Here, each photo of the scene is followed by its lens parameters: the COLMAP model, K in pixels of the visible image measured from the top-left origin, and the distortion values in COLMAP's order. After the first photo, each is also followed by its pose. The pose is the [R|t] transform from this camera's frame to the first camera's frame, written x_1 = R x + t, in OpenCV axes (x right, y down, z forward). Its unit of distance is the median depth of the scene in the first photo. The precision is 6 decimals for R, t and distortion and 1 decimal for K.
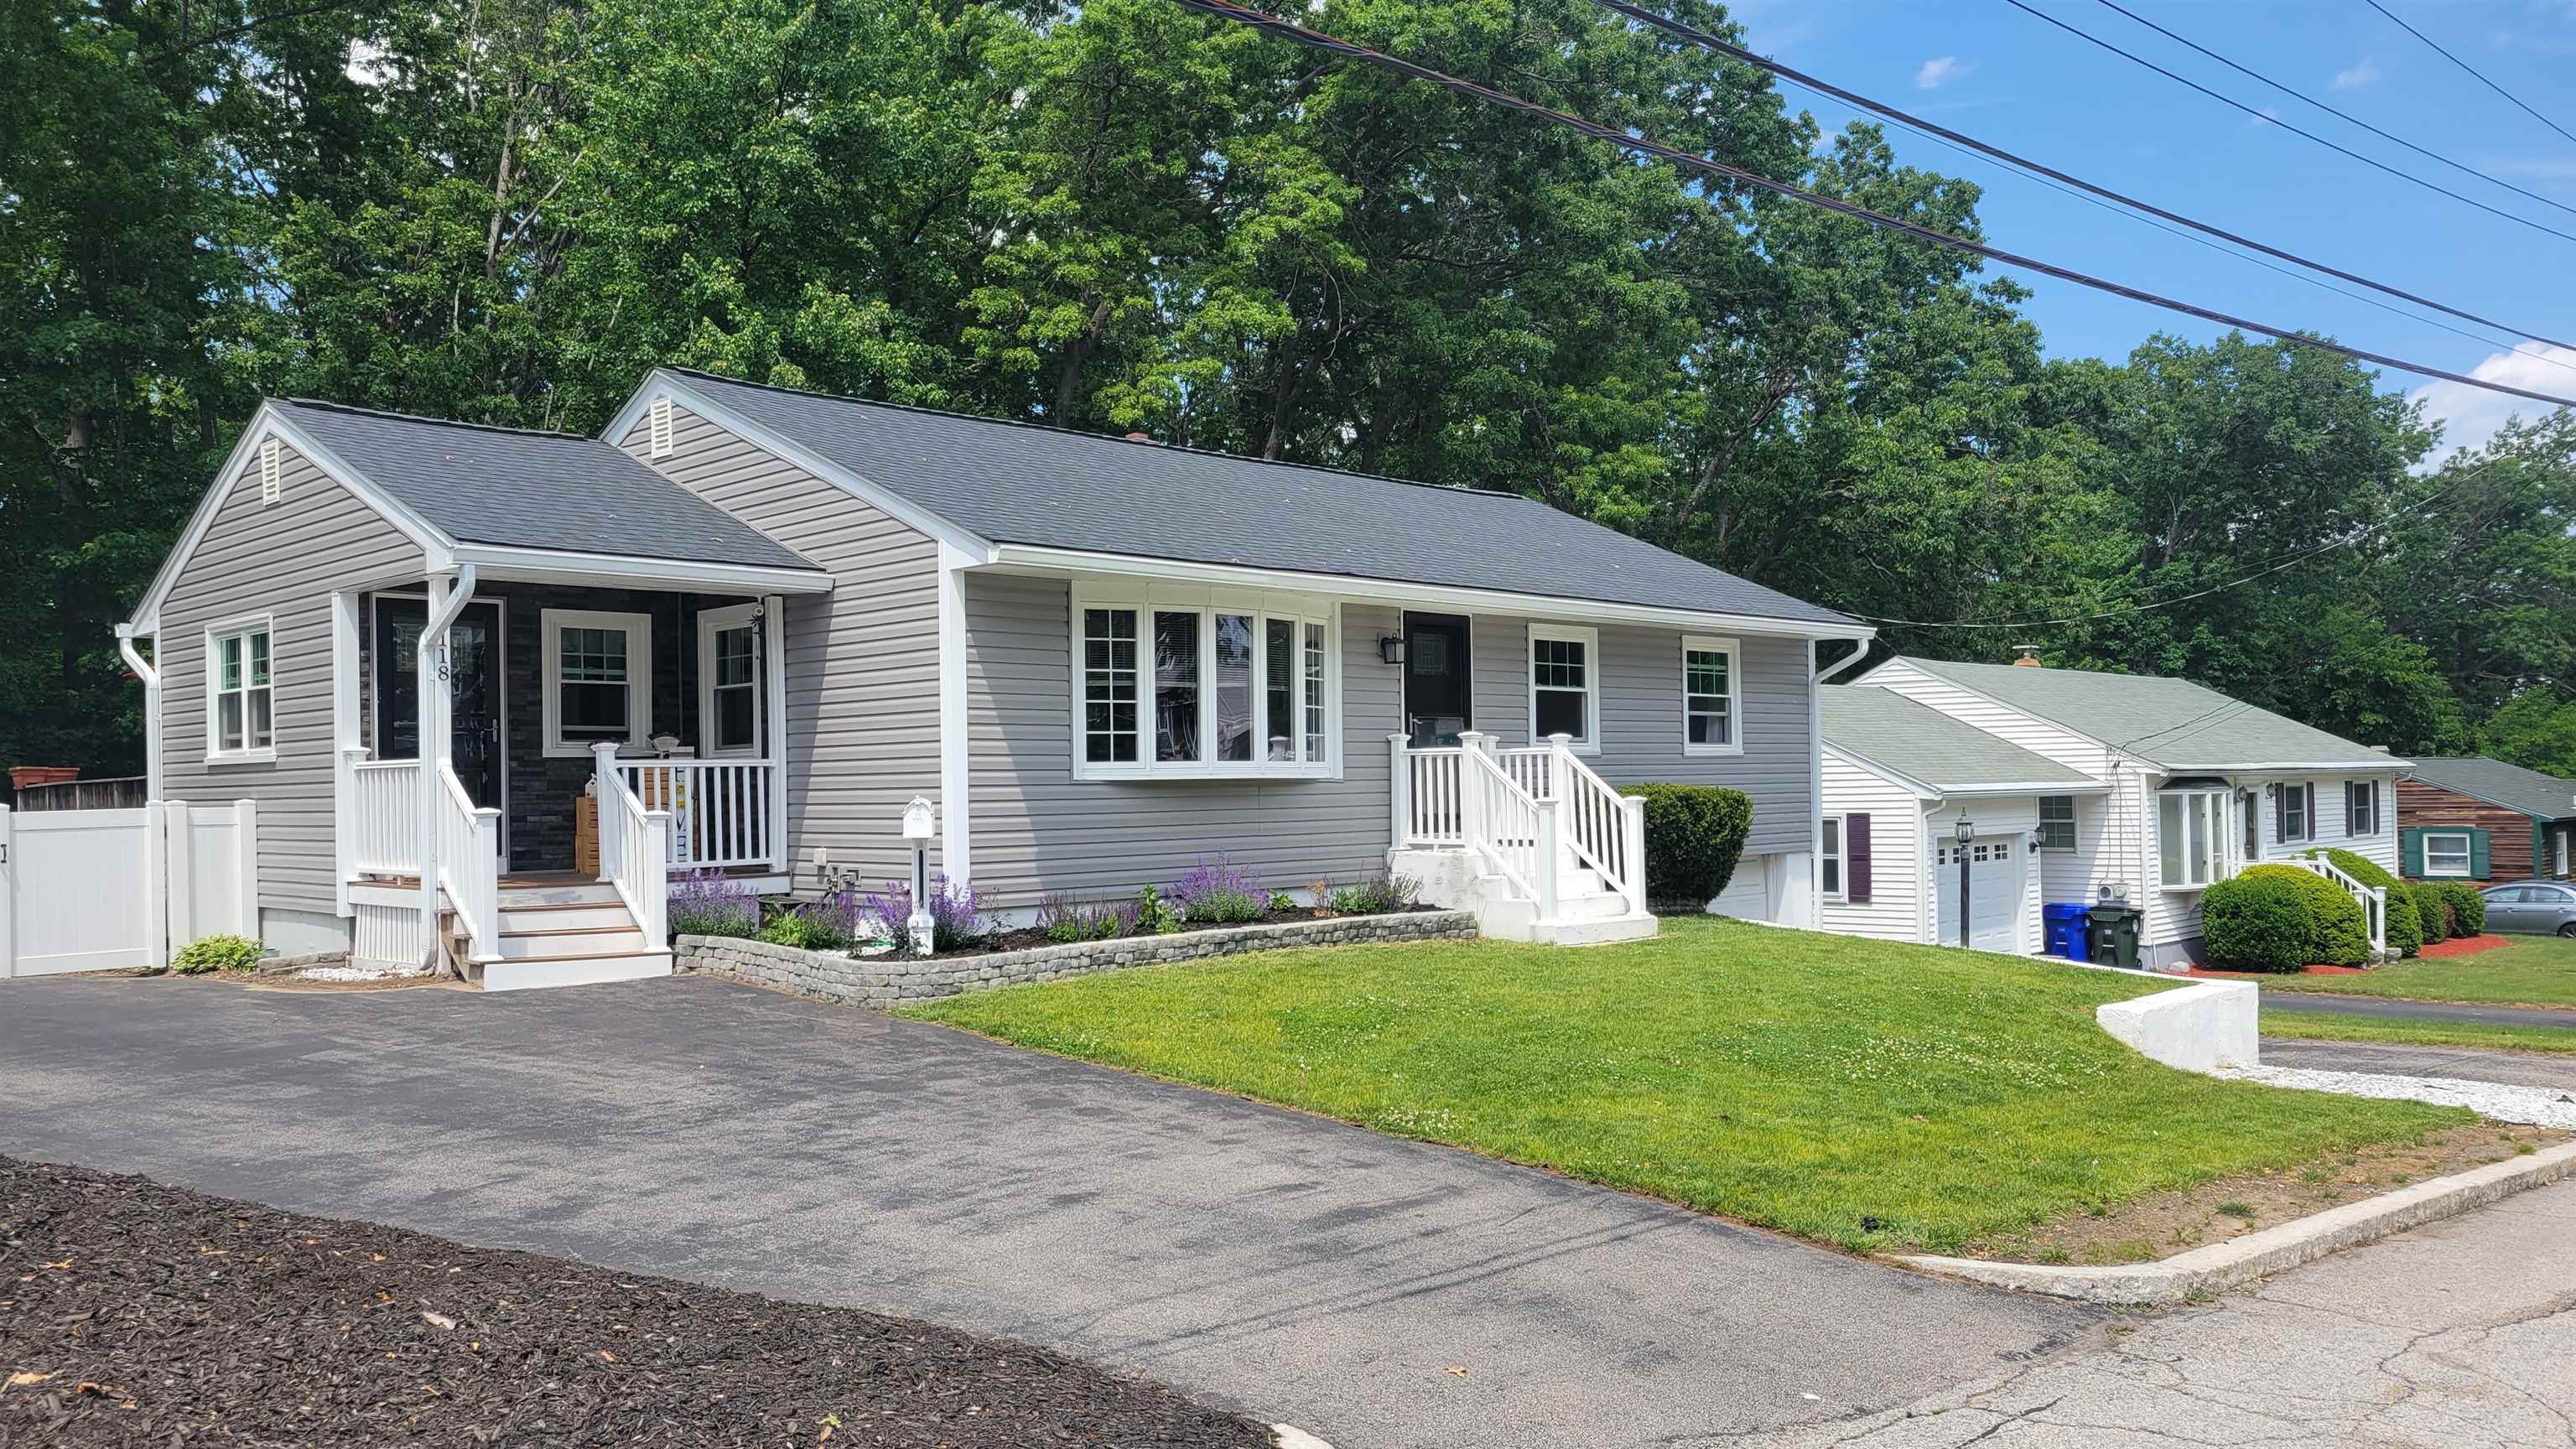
lens RADIAL K [[1918.7, 0, 1288.0], [0, 1918.7, 724.5], [0, 0, 1]] dist [0.039673, -0.005094]
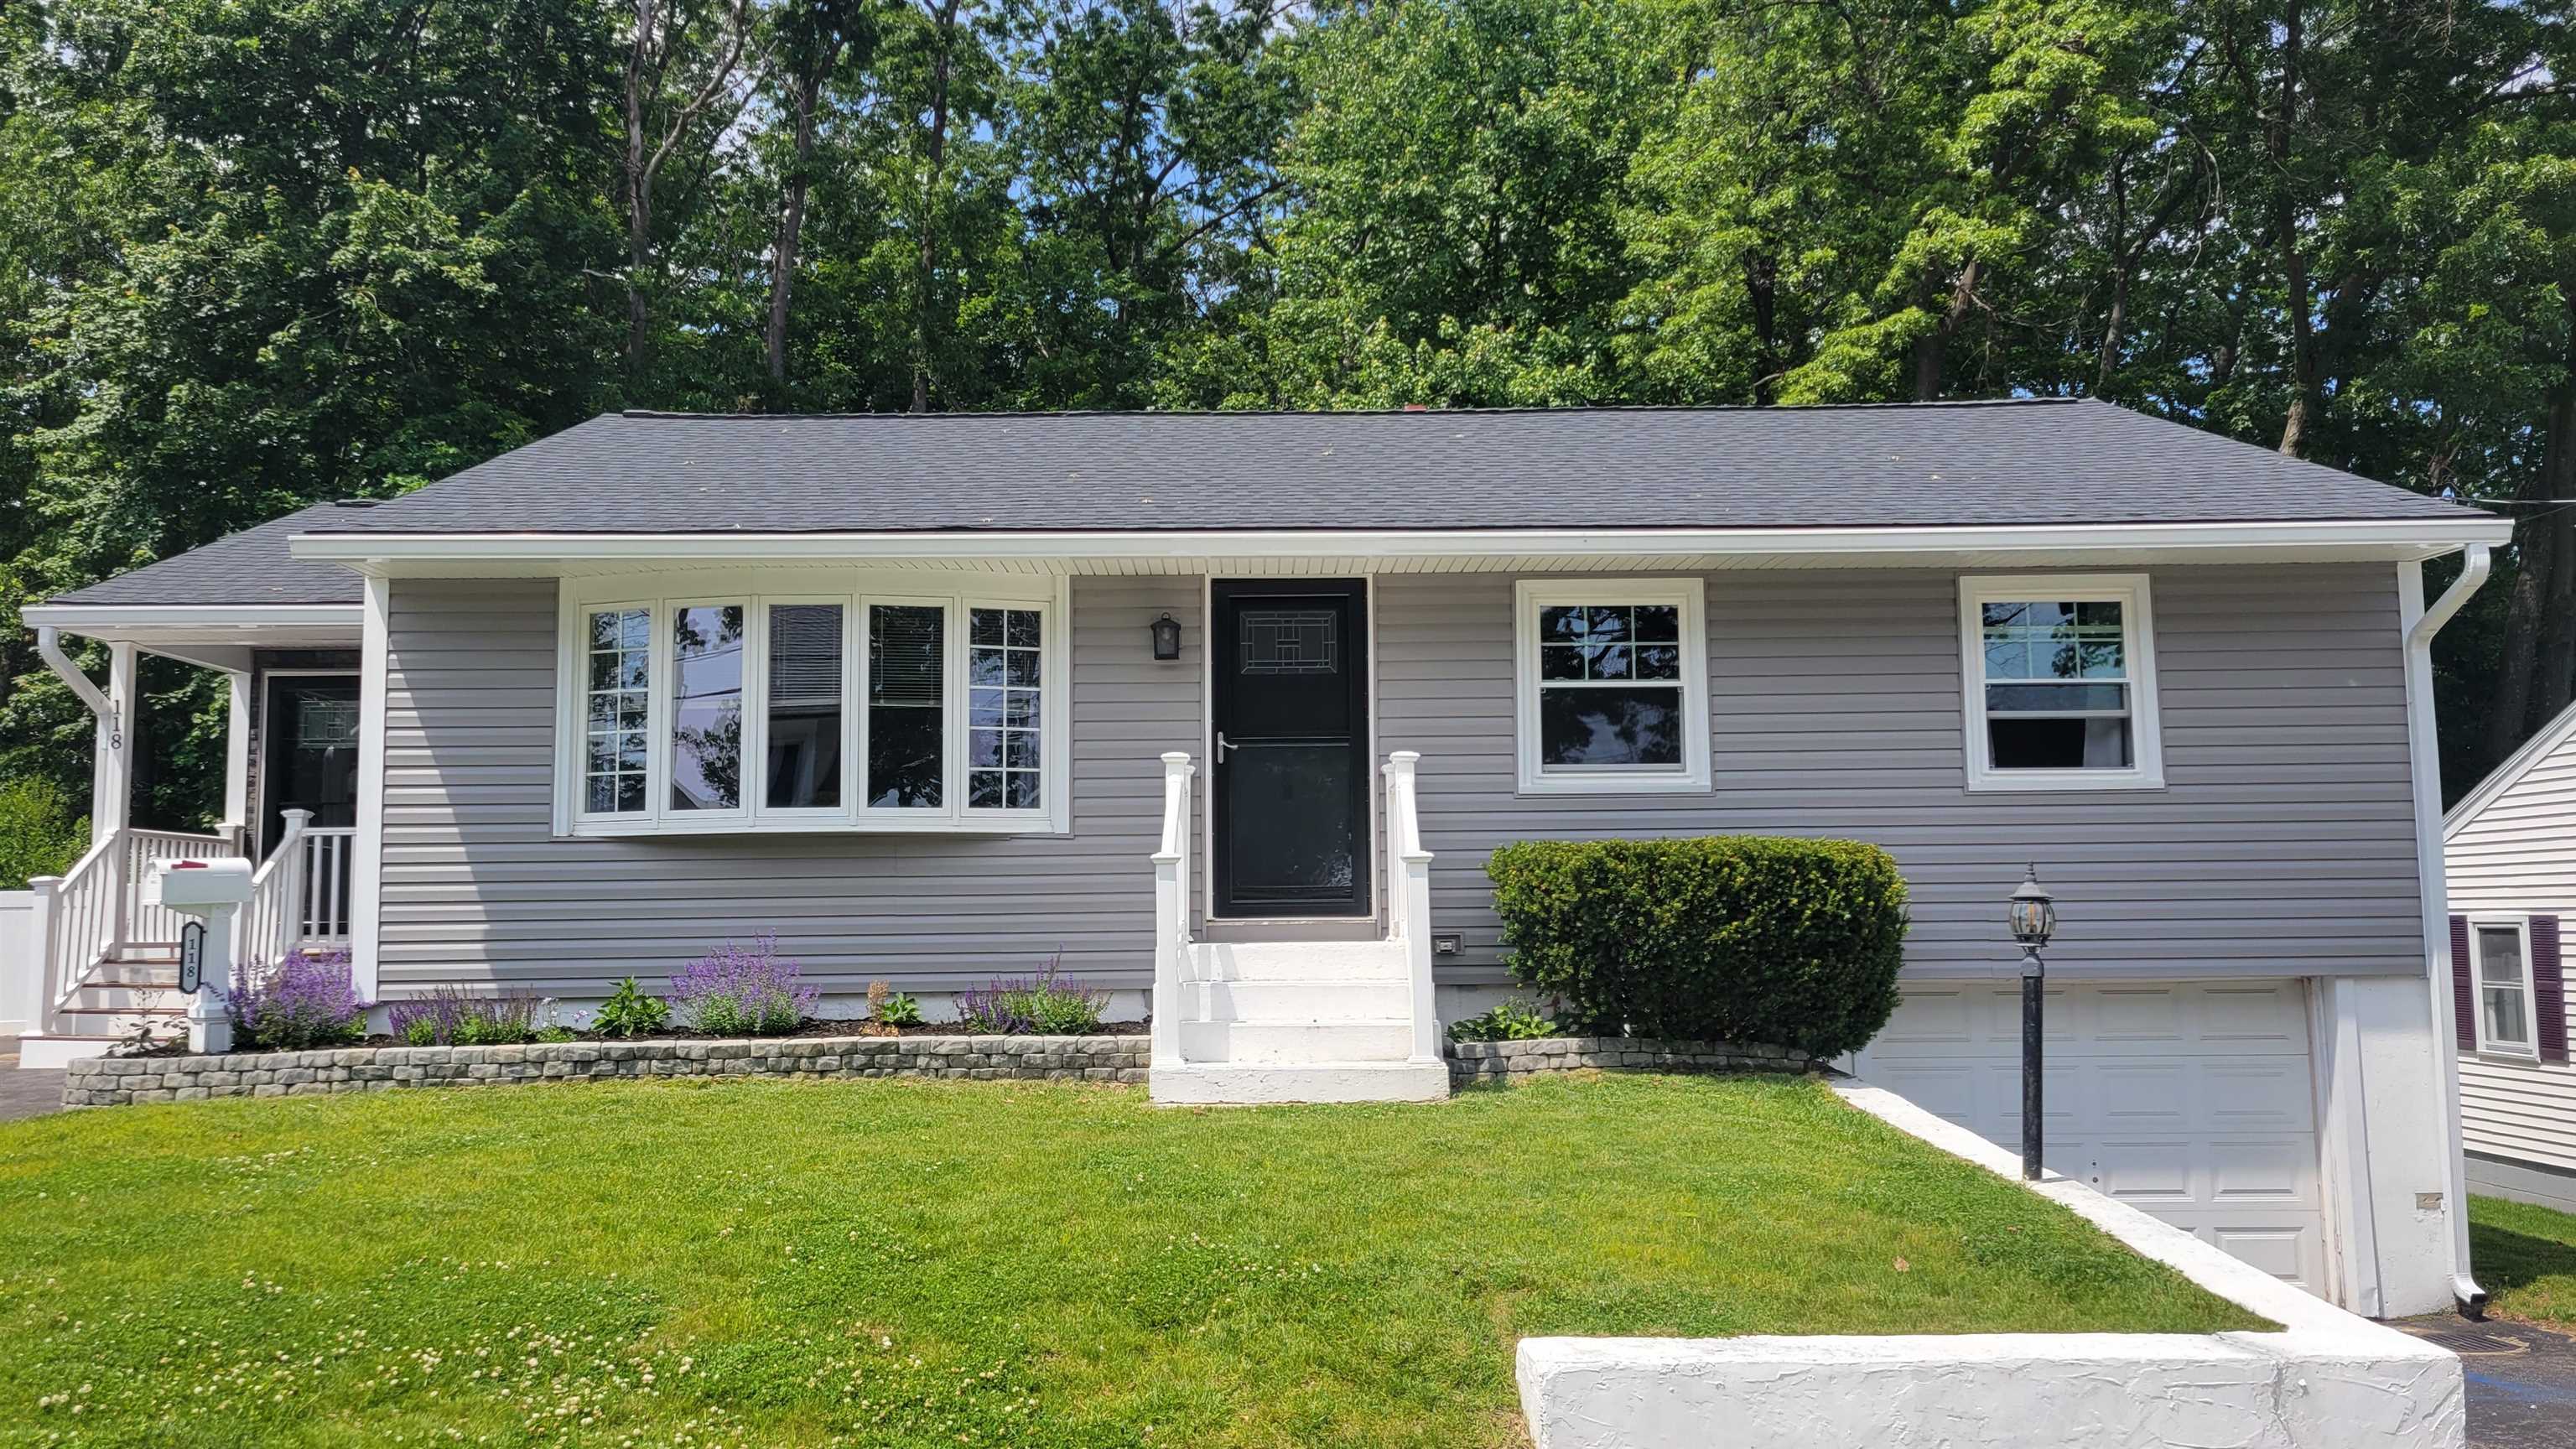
lens RADIAL K [[1918.7, 0, 1288.0], [0, 1918.7, 724.5], [0, 0, 1]] dist [0.039673, -0.005094]
pose [[0.721571, -0.066931, -0.689098, 0.487596], [0.021162, 0.996983, -0.074676, 0.037019], [0.692017, 0.039301, 0.720810, 0.502057]]
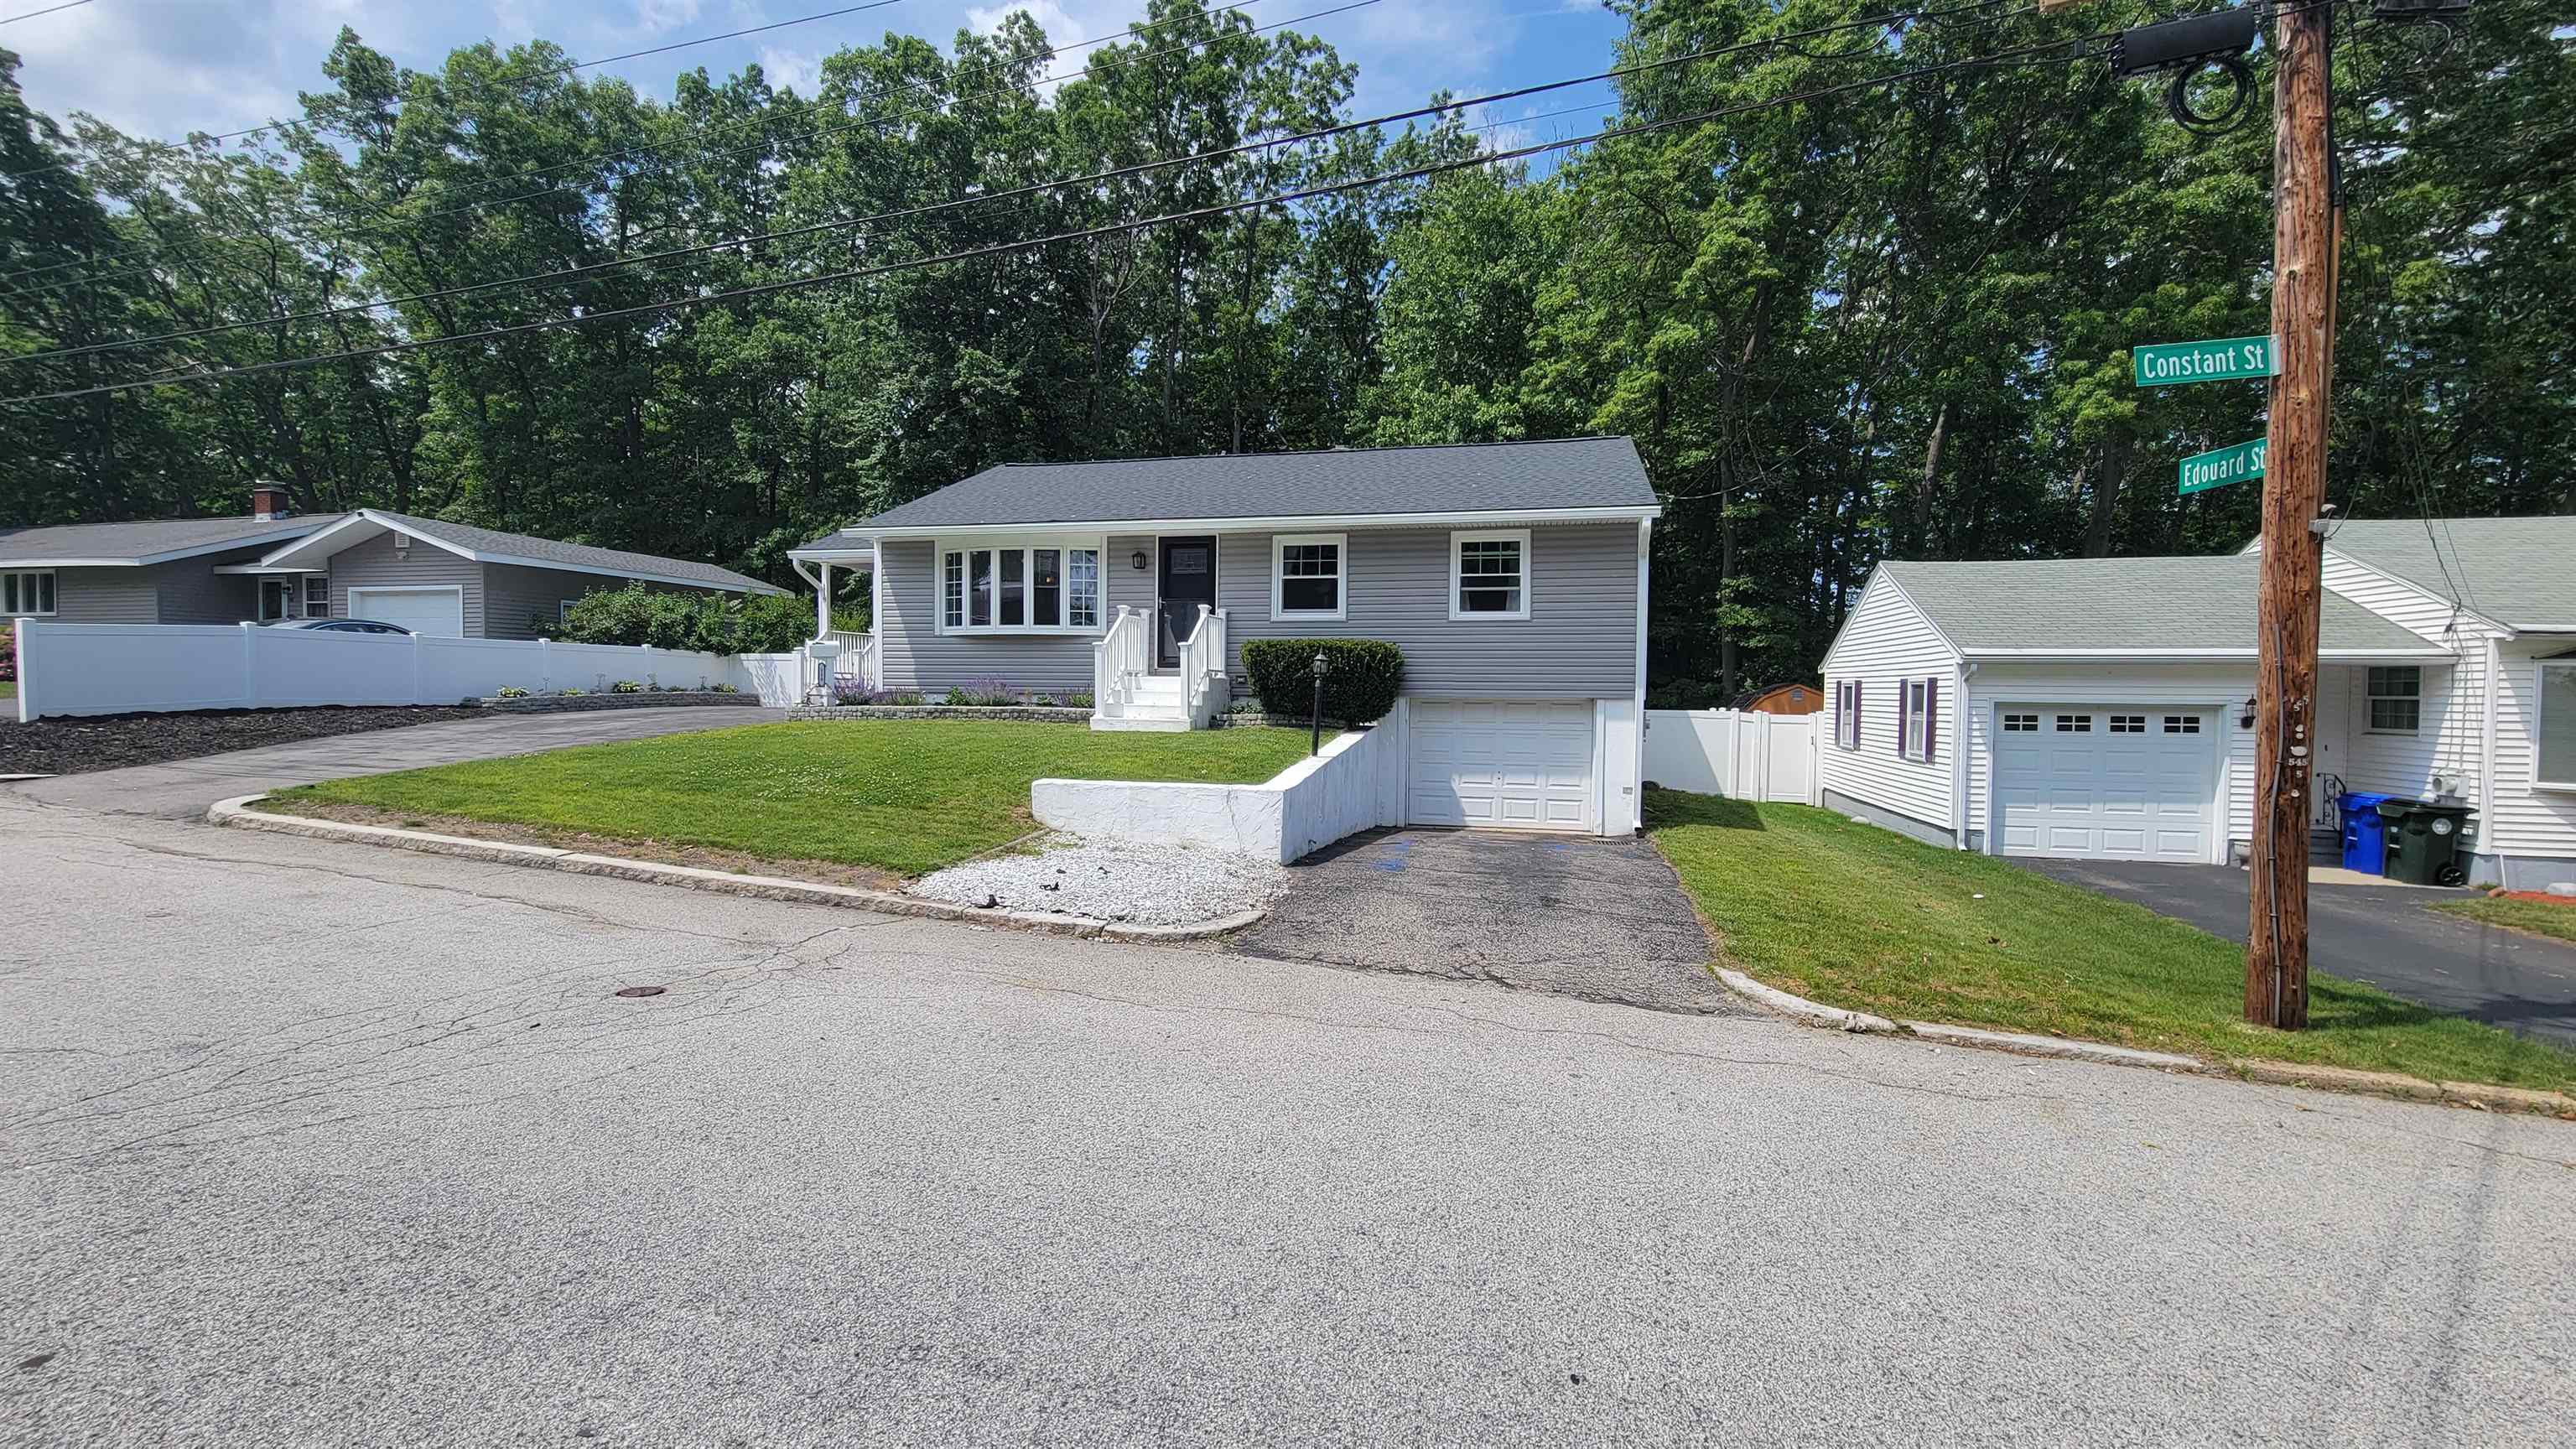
lens RADIAL K [[1051.1, 0, 1298.5], [0, 1051.1, 708.0], [0, 0, 1]] dist [0.000285, -0.000031]
pose [[0.530844, 0.035037, -0.846745, 0.846573], [0.009507, 0.998836, 0.047290, 0.045245], [0.847416, -0.033153, 0.529893, 0.558624]]
